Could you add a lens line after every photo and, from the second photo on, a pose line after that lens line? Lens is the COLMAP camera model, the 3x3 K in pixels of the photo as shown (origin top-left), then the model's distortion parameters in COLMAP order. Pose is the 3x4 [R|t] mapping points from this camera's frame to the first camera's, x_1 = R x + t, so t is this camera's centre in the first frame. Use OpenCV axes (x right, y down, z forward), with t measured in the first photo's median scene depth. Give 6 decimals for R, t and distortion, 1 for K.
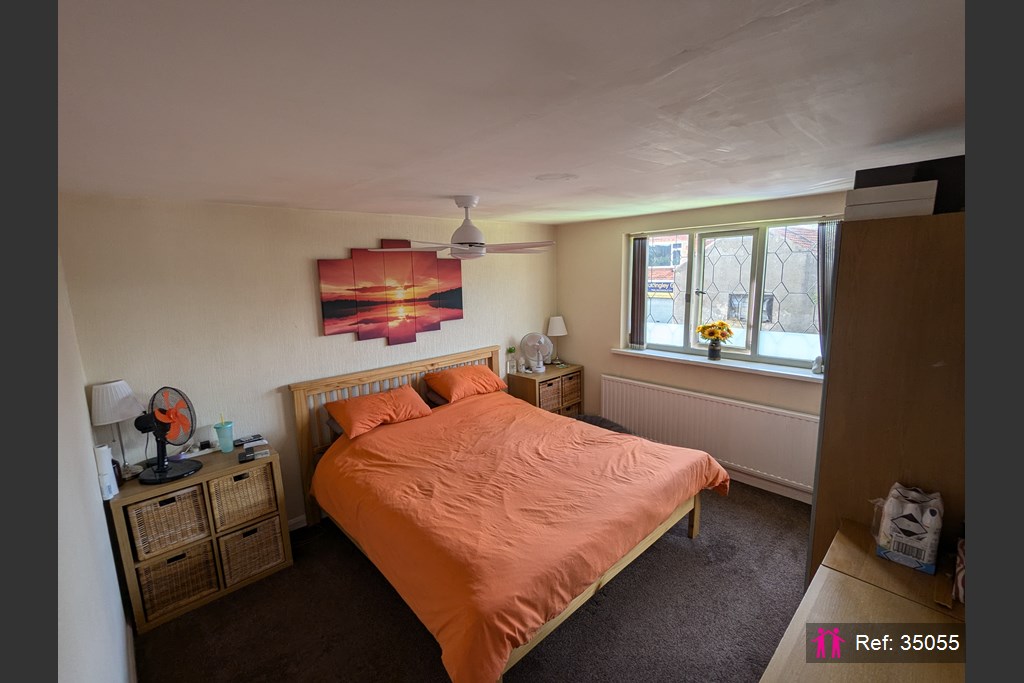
lens RADIAL K [[433.0, 0, 514.1], [0, 433.0, 344.1], [0, 0, 1]] dist [0.002328, 0.000324]
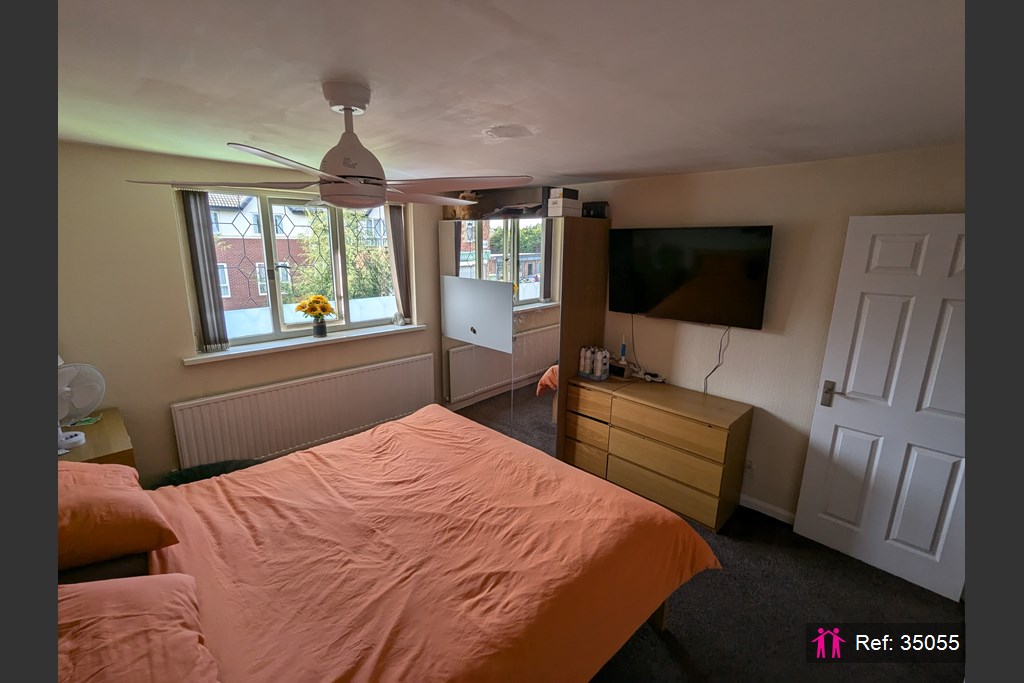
lens RADIAL K [[433.0, 0, 514.4], [0, 433.0, 340.8], [0, 0, 1]] dist [0.002328, 0.000324]
pose [[-0.042577, -0.195910, 0.979697, -0.600847], [0.158766, 0.966799, 0.200231, -0.095899], [-0.986398, 0.164067, -0.010060, 0.727844]]
